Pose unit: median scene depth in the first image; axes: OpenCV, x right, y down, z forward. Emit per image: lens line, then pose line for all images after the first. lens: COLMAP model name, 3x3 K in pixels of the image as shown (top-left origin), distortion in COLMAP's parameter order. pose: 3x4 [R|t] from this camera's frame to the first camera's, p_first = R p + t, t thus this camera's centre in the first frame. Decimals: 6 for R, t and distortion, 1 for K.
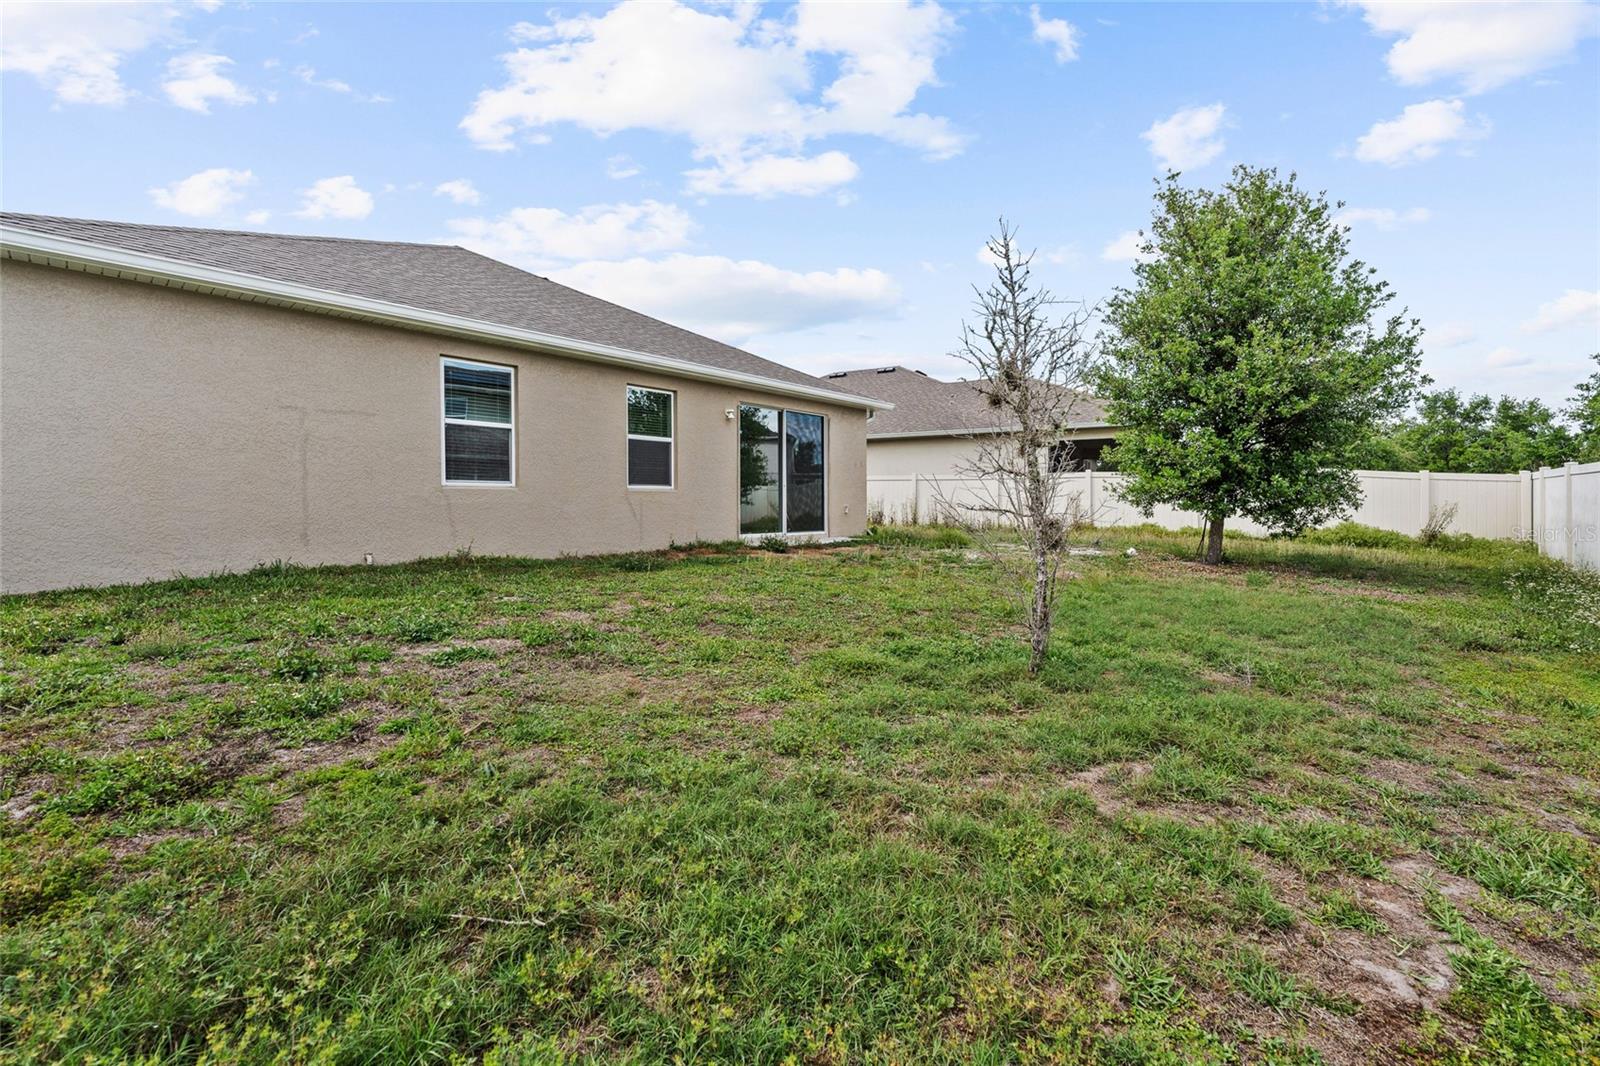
lens RADIAL K [[652.2, 0, 804.9], [0, 652.2, 517.4], [0, 0, 1]] dist [0.000469, -0.000158]
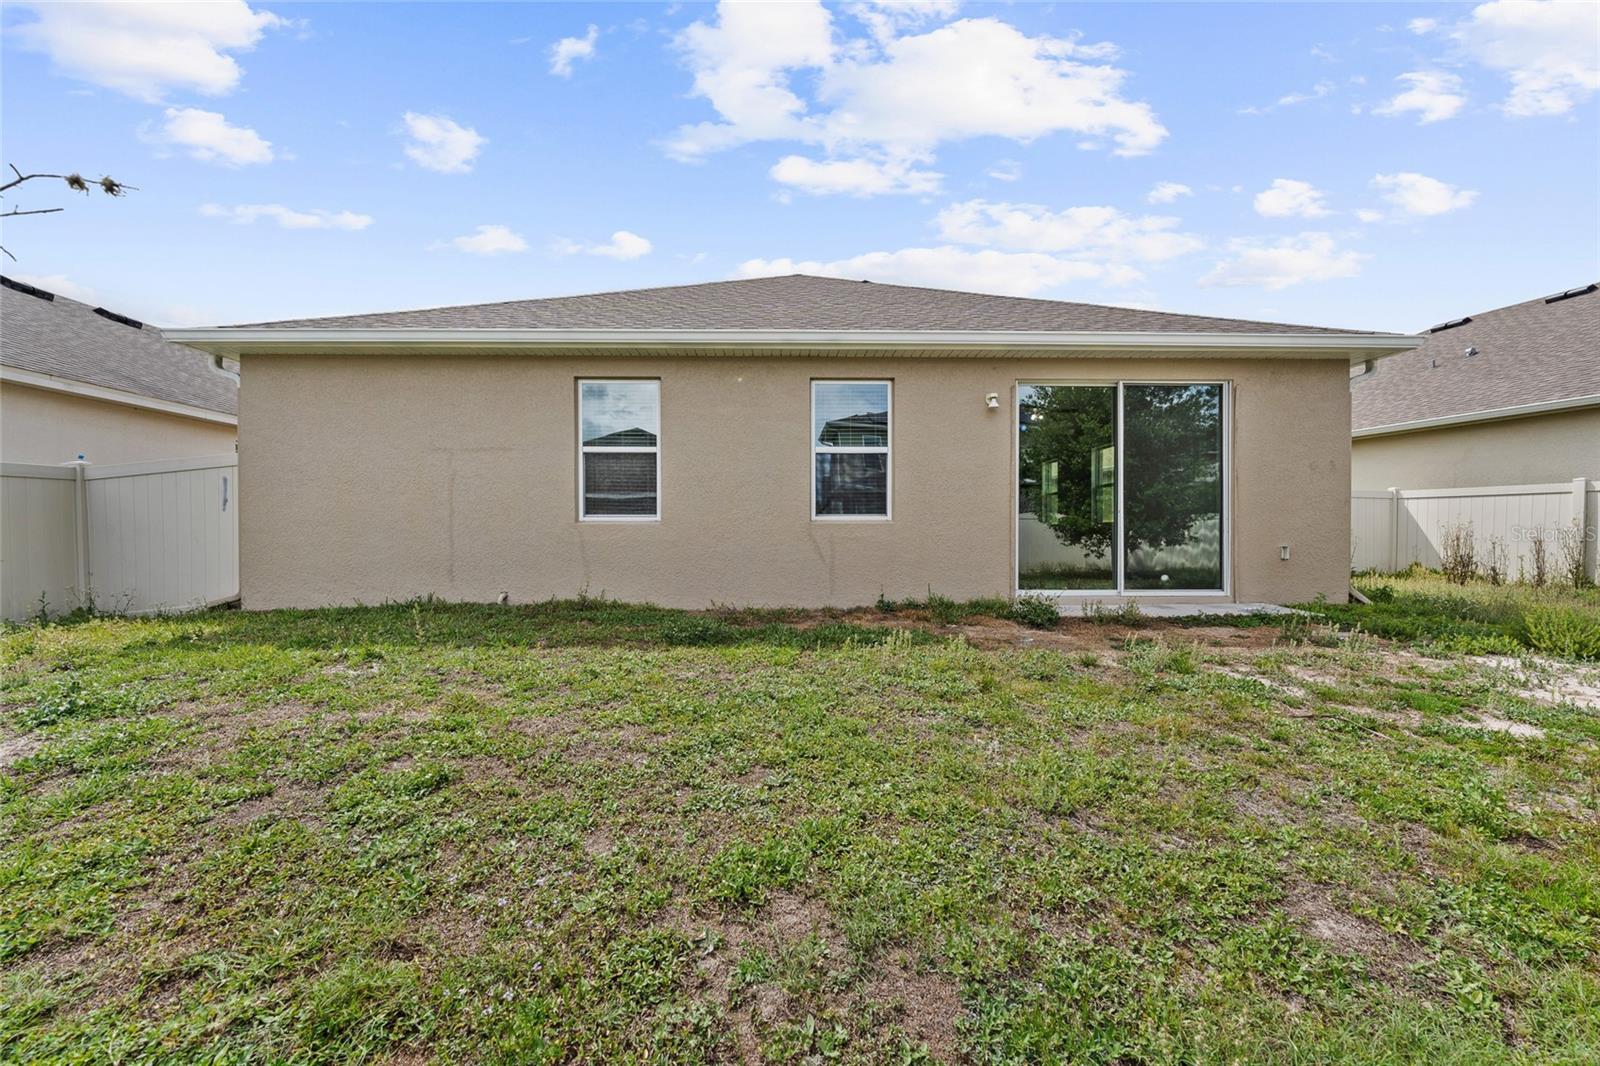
lens RADIAL K [[650.7, 0, 800.0], [0, 650.7, 533.0], [0, 0, 1]] dist [-0.001422, -0.000307]
pose [[0.677823, -0.002887, -0.735220, 0.245788], [-0.016995, 0.999664, -0.019593, -0.015116], [0.735029, 0.025776, 0.677545, 0.475070]]
